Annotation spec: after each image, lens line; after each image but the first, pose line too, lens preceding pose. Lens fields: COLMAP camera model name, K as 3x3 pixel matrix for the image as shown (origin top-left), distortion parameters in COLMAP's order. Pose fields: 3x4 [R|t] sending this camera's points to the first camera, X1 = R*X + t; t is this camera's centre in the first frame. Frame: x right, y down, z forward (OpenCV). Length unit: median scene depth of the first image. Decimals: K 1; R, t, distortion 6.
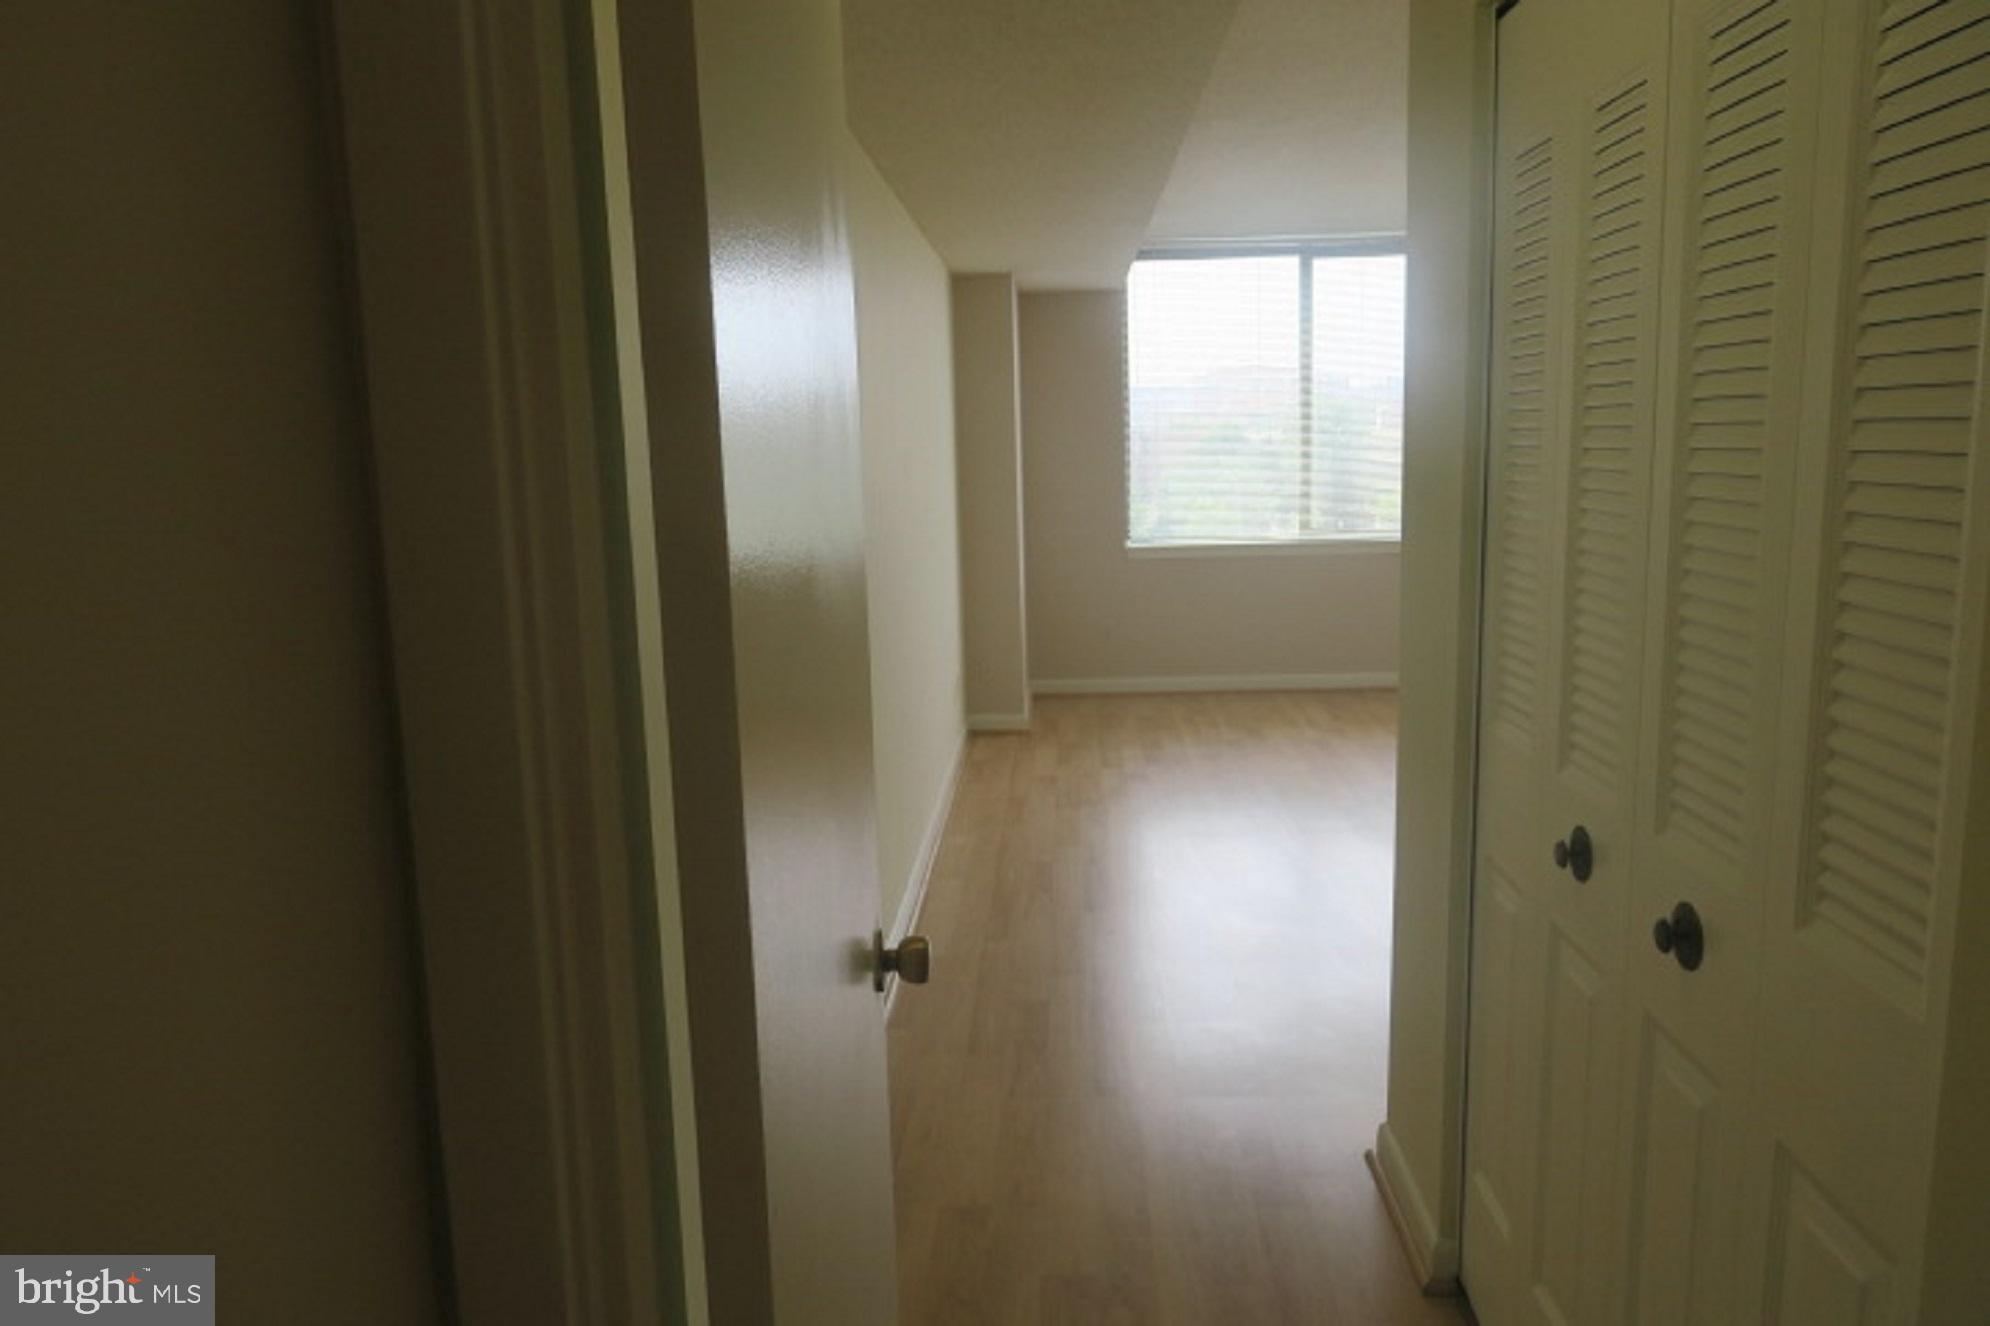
lens RADIAL K [[1378.6, 0, 998.1], [0, 1378.6, 660.9], [0, 0, 1]] dist [-0.016572, 0.008634]
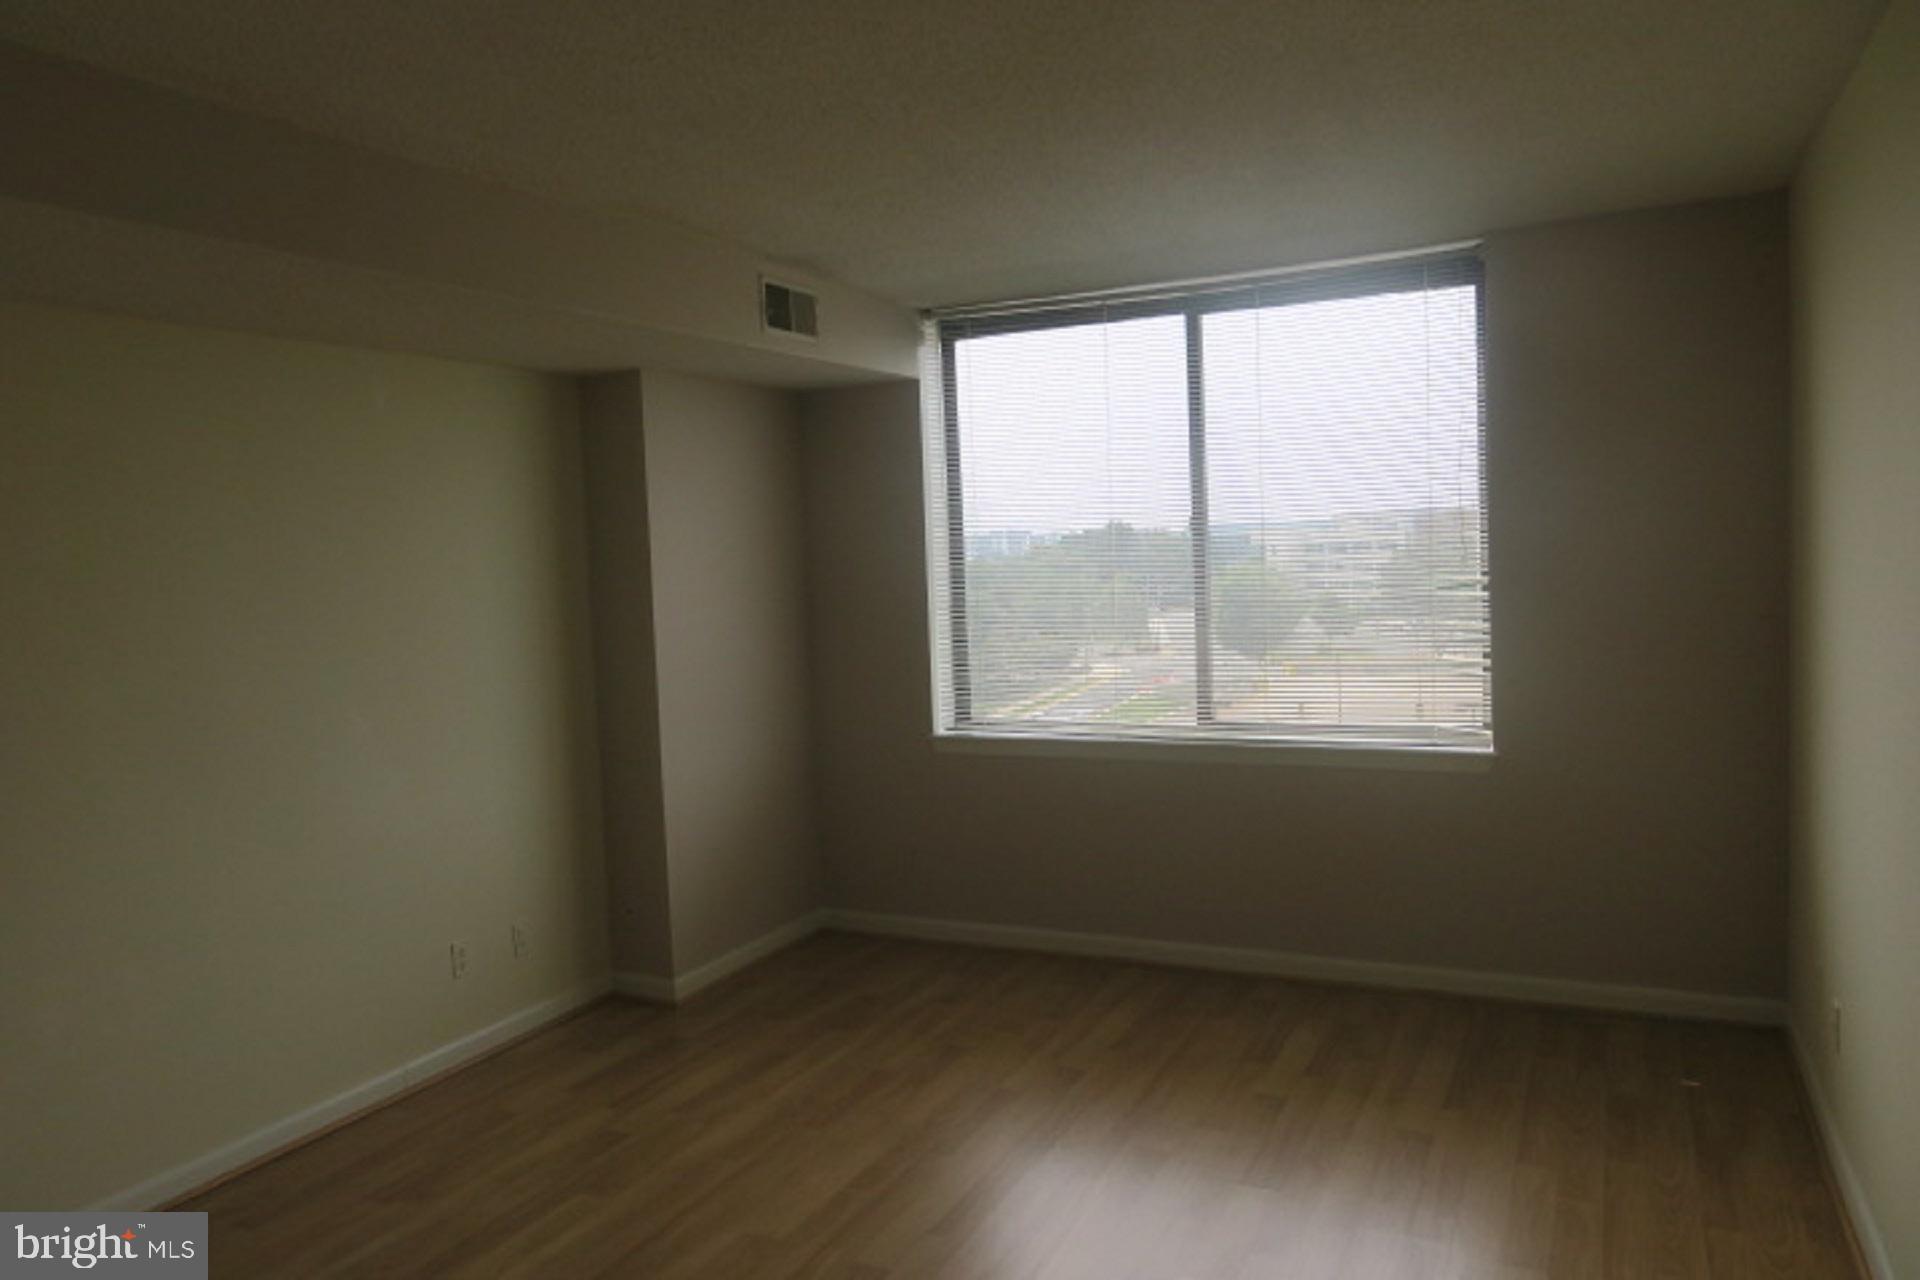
lens RADIAL K [[1330.1, 0, 963.0], [0, 1330.1, 637.9], [0, 0, 1]] dist [-0.016572, 0.008634]
pose [[0.922539, 0.019734, -0.385400, 0.375342], [-0.050568, 0.996262, -0.070032, -0.087176], [0.382577, 0.084096, 0.920088, 0.381780]]
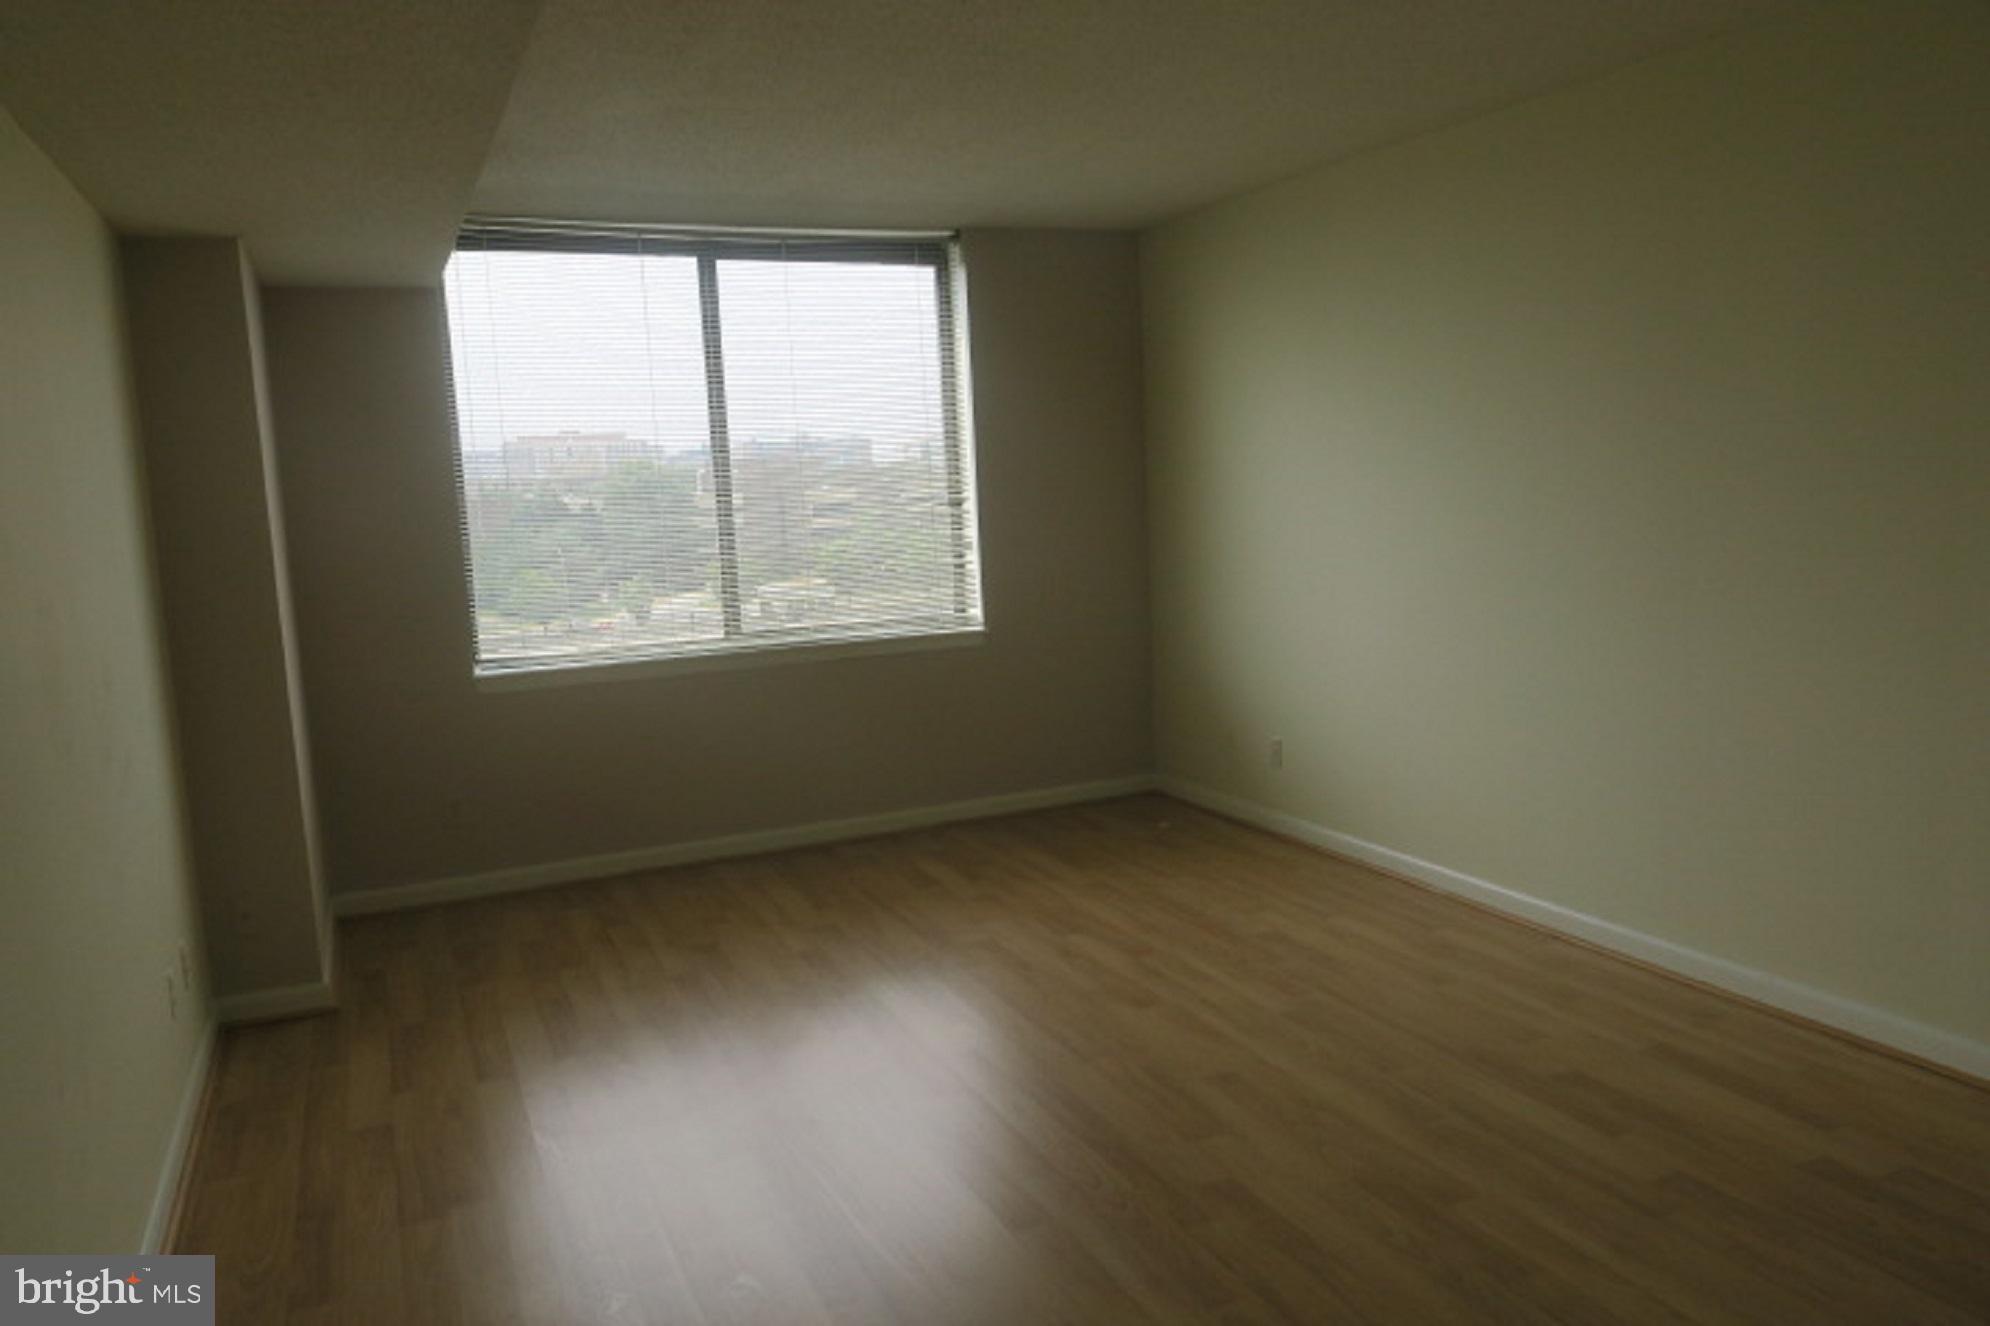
lens RADIAL K [[1378.6, 0, 998.1], [0, 1378.6, 660.9], [0, 0, 1]] dist [-0.016572, 0.008634]
pose [[0.887004, -0.071866, 0.456136, 0.015624], [0.093029, 0.995372, -0.024081, -0.052221], [-0.452294, 0.063794, 0.889584, 0.305972]]
